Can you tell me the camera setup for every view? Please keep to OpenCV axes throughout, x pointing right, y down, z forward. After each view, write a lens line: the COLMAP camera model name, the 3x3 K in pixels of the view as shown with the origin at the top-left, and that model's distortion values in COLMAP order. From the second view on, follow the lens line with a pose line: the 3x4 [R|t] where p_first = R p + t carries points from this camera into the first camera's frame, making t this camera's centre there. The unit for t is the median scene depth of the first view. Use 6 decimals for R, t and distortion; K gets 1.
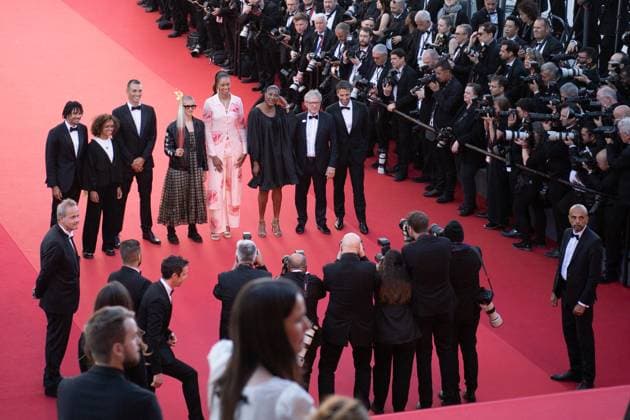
lens RADIAL K [[2991.2, 0, 315.0], [0, 2991.2, 210.0], [0, 0, 1]] dist [0.053279, 4.233189]
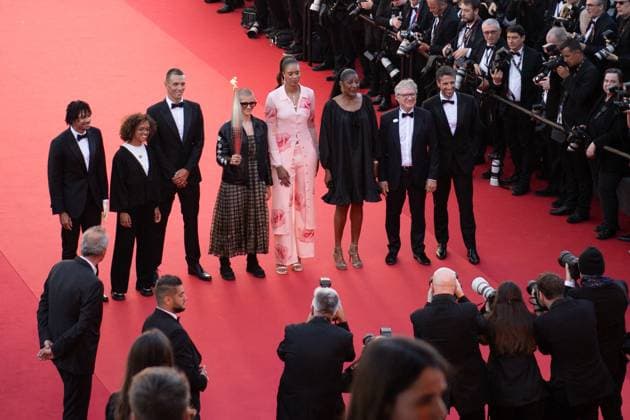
lens RADIAL K [[2991.2, 0, 315.0], [0, 2991.2, 210.0], [0, 0, 1]] dist [0.053279, 4.233189]
pose [[0.999527, -0.011534, -0.028522, -0.002456], [0.011631, 0.999927, 0.003267, -0.009066], [0.028482, -0.003597, 0.999588, 0.226123]]
